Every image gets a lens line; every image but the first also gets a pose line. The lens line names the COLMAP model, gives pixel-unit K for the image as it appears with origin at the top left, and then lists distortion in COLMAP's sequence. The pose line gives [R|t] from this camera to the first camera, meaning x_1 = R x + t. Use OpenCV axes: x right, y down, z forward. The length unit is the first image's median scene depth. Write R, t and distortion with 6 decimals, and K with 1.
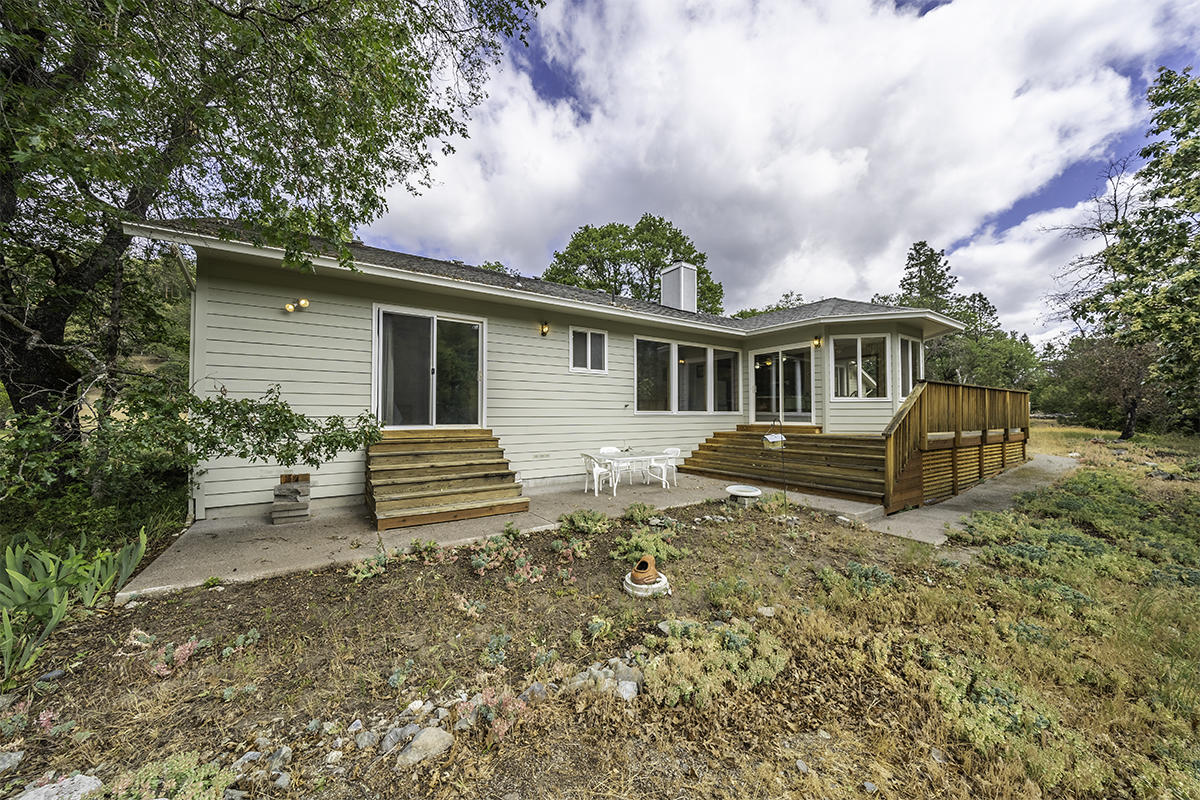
lens RADIAL K [[426.8, 0, 603.5], [0, 426.8, 405.2], [0, 0, 1]] dist [-0.000447, -0.000057]
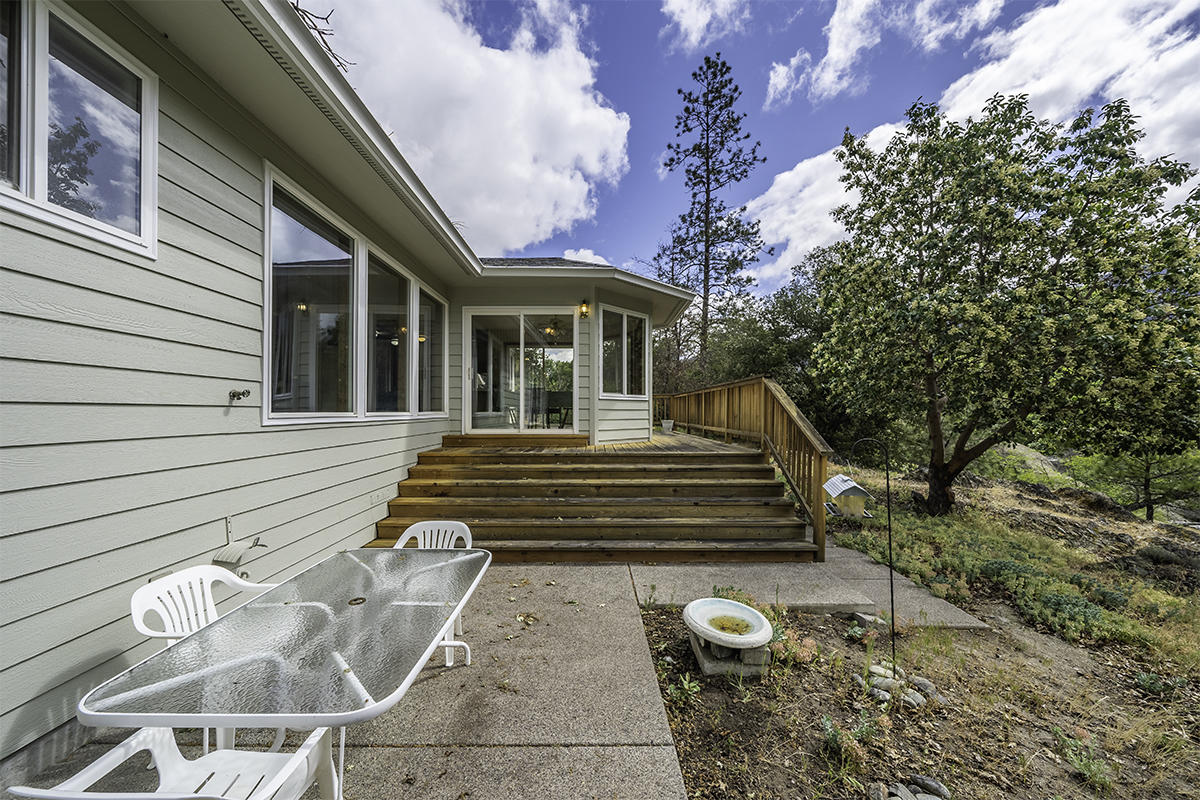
lens RADIAL K [[426.8, 0, 593.9], [0, 426.8, 402.7], [0, 0, 1]] dist [-0.000447, -0.000057]
pose [[0.530056, 0.017048, 0.847791, -0.053912], [-0.023598, 0.999707, -0.005348, 0.002180], [-0.847634, -0.017172, 0.530303, 0.606986]]
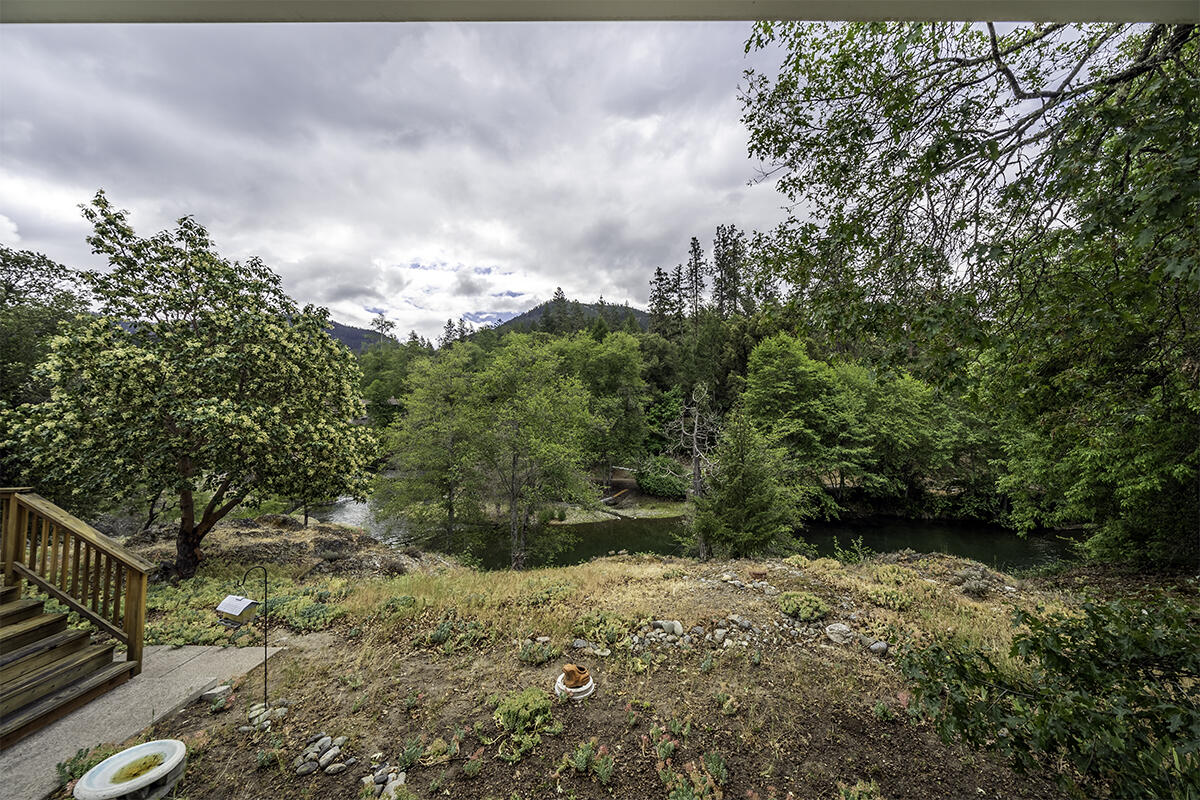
lens RADIAL K [[426.8, 0, 599.7], [0, 426.8, 400.5], [0, 0, 1]] dist [-0.000447, -0.000057]
pose [[-0.844503, 0.031553, 0.534620, -0.226831], [0.003299, 0.998550, -0.053723, -0.105353], [-0.535540, -0.043606, -0.843383, 0.761183]]
